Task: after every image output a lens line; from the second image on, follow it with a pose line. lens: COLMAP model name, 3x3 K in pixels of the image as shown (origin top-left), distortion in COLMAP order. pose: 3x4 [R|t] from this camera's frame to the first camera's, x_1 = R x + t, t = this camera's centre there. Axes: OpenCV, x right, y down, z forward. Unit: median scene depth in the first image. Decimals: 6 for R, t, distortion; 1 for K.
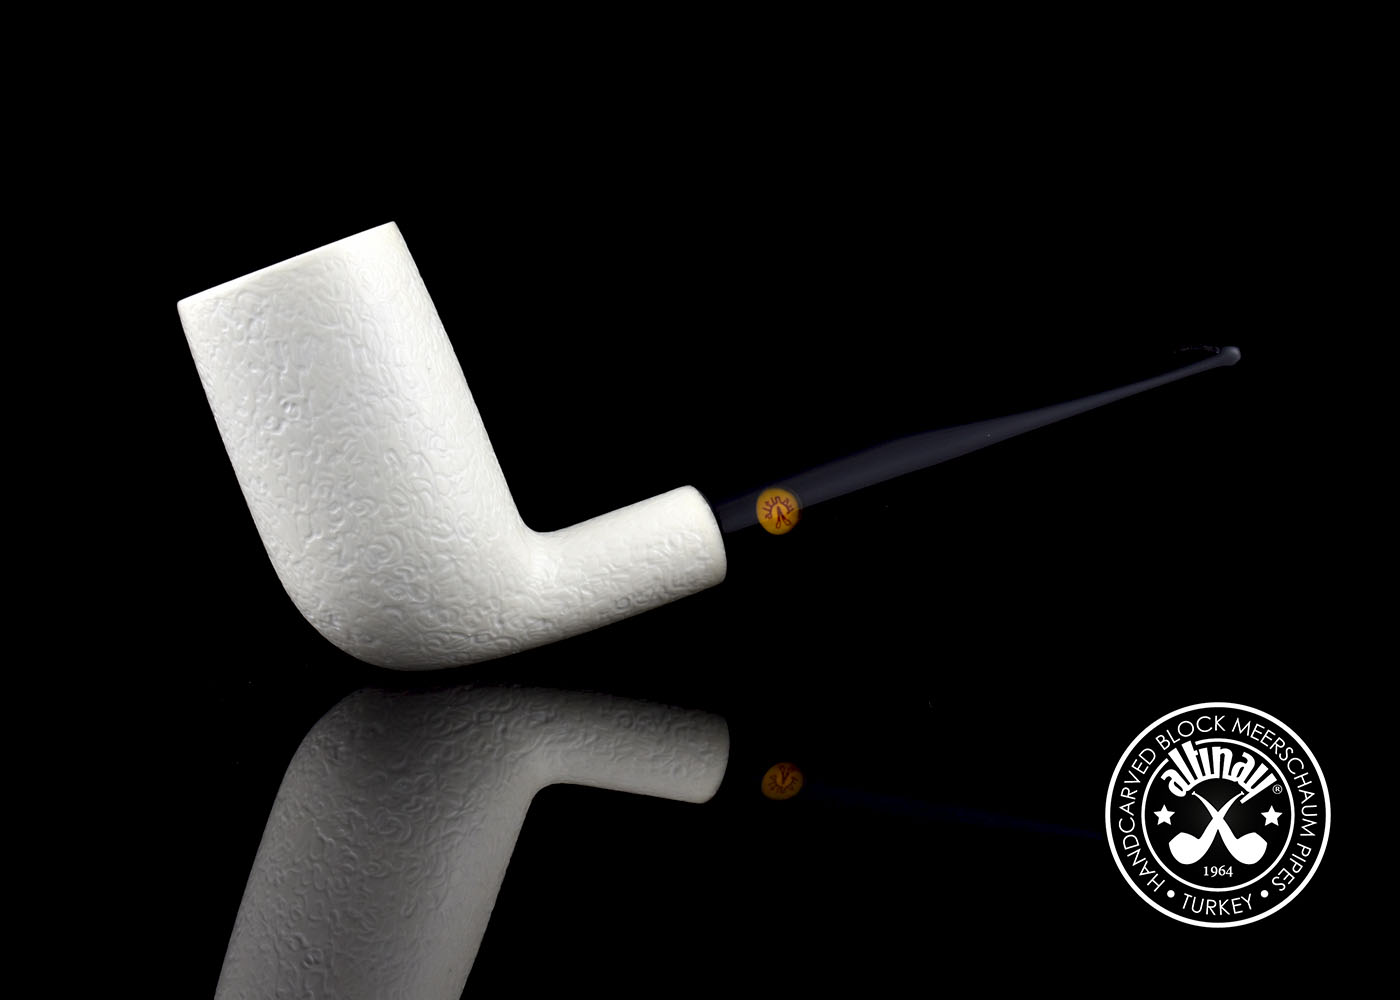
lens RADIAL K [[3179.7, 0, 701.8], [0, 3179.7, 504.2], [0, 0, 1]] dist [0.469200, 0.000000]
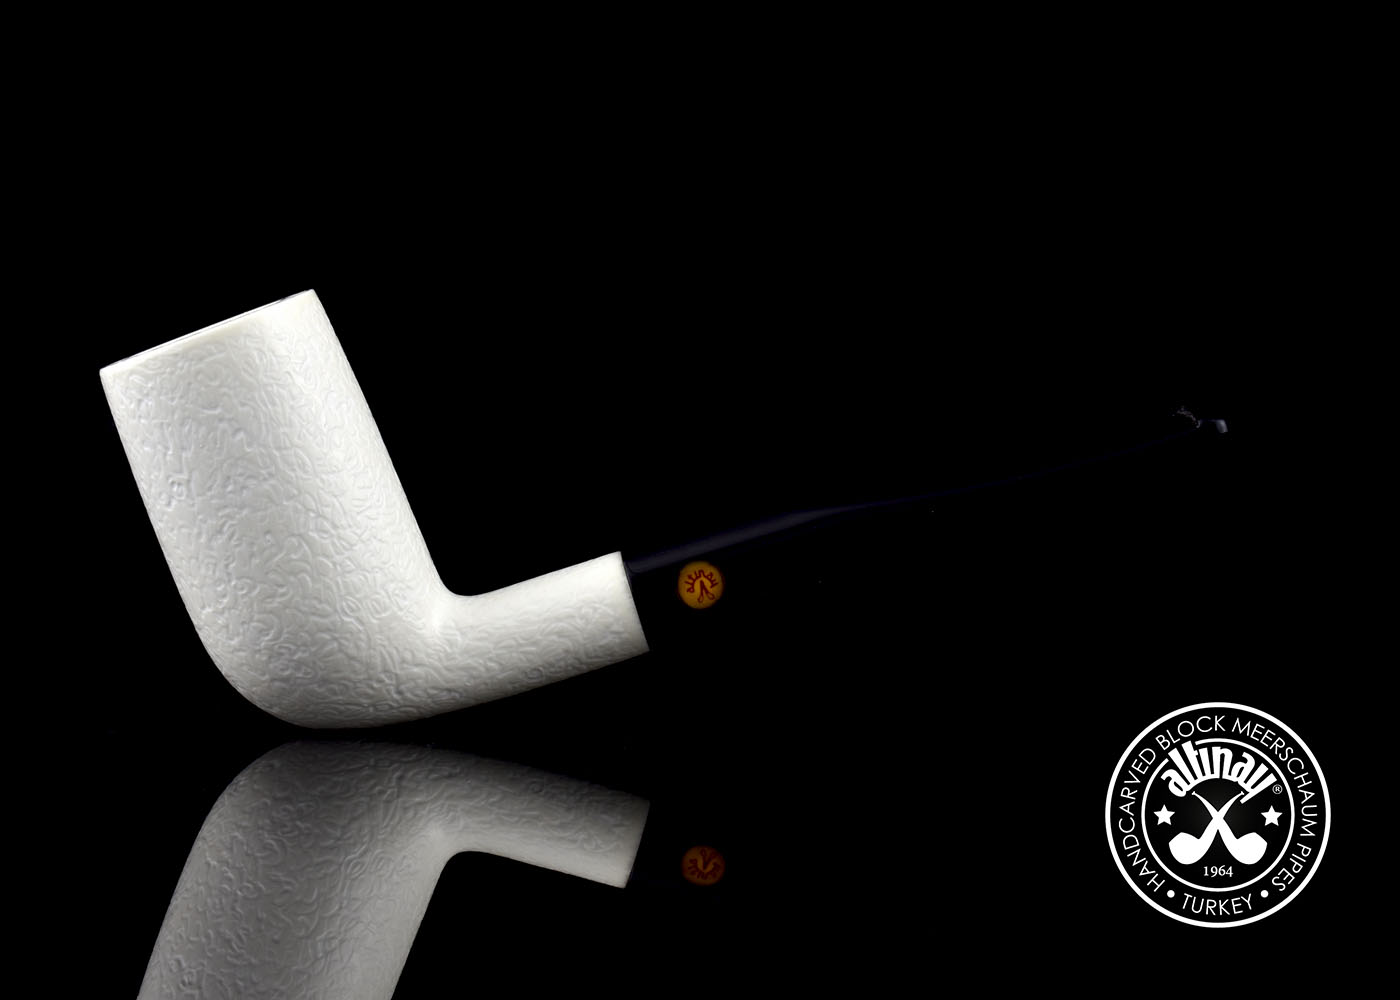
lens RADIAL K [[3179.7, 0, 698.3], [0, 3179.7, 495.8], [0, 0, 1]] dist [0.469200, 0.000000]
pose [[0.934182, 0.063373, -0.351124, 0.383881], [-0.007241, 0.987264, 0.158924, -0.189748], [0.356724, -0.145921, 0.922743, 0.110431]]
